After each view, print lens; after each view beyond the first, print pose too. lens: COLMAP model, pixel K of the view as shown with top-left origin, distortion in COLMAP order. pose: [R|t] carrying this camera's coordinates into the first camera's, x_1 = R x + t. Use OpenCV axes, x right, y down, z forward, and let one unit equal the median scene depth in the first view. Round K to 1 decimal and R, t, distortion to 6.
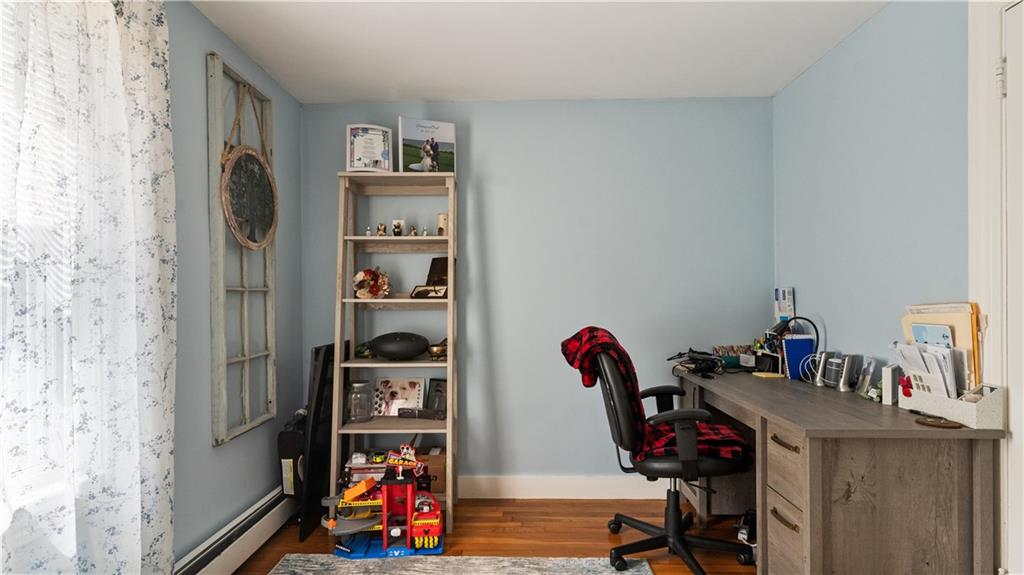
lens RADIAL K [[503.1, 0, 509.2], [0, 503.1, 293.7], [0, 0, 1]] dist [0.000787, 0.001949]
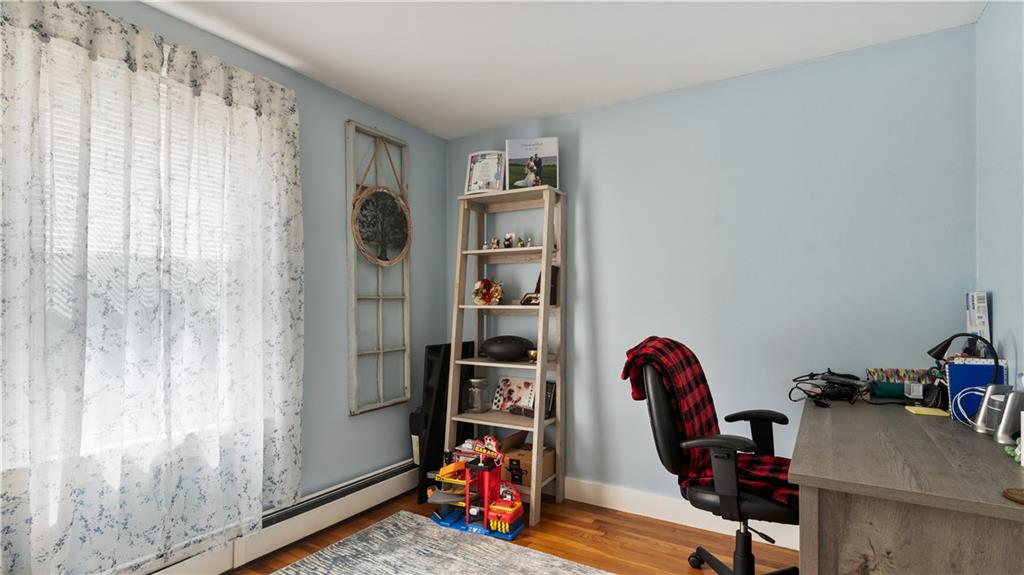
lens RADIAL K [[503.1, 0, 497.8], [0, 503.1, 298.9], [0, 0, 1]] dist [0.000787, 0.001949]
pose [[0.860005, -0.002336, -0.510281, 0.358141], [0.002803, 0.999996, 0.000146, -0.004472], [0.510279, -0.001556, 0.860008, 0.047418]]
